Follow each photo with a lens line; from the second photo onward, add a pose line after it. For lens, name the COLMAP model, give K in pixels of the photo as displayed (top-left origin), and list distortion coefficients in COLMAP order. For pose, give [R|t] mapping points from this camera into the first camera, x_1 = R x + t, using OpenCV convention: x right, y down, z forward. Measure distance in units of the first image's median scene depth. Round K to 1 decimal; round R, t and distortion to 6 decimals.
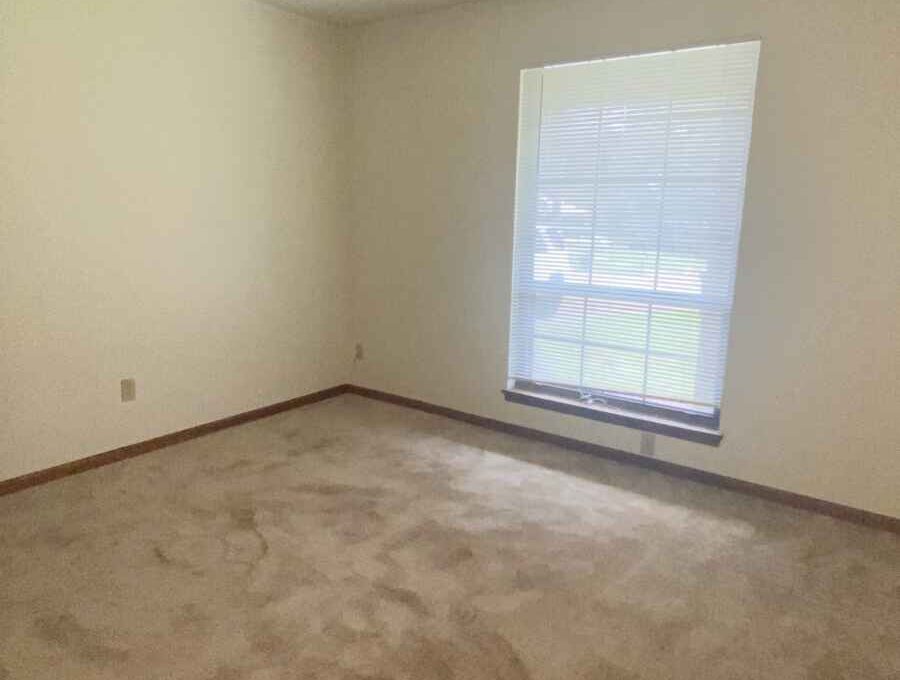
lens RADIAL K [[625.6, 0, 450.0], [0, 625.6, 340.0], [0, 0, 1]] dist [-0.001300, -0.001348]
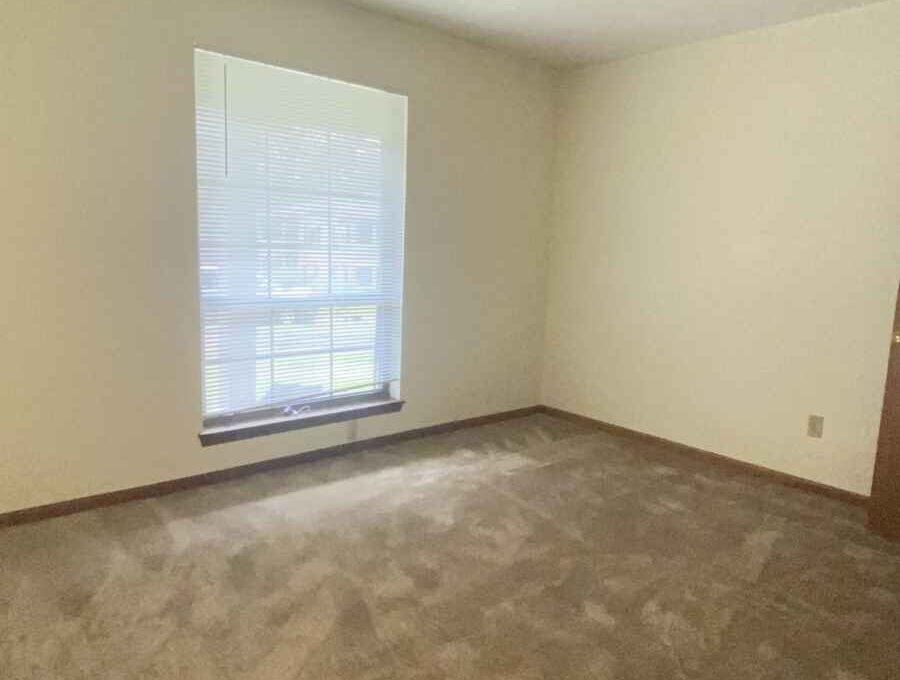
lens RADIAL K [[625.6, 0, 450.0], [0, 625.6, 340.0], [0, 0, 1]] dist [-0.001300, -0.001348]
pose [[0.229949, -0.166483, 0.958857, -0.690681], [0.156661, 0.978742, 0.132366, -0.113513], [-0.960511, 0.119778, 0.251143, 0.529202]]
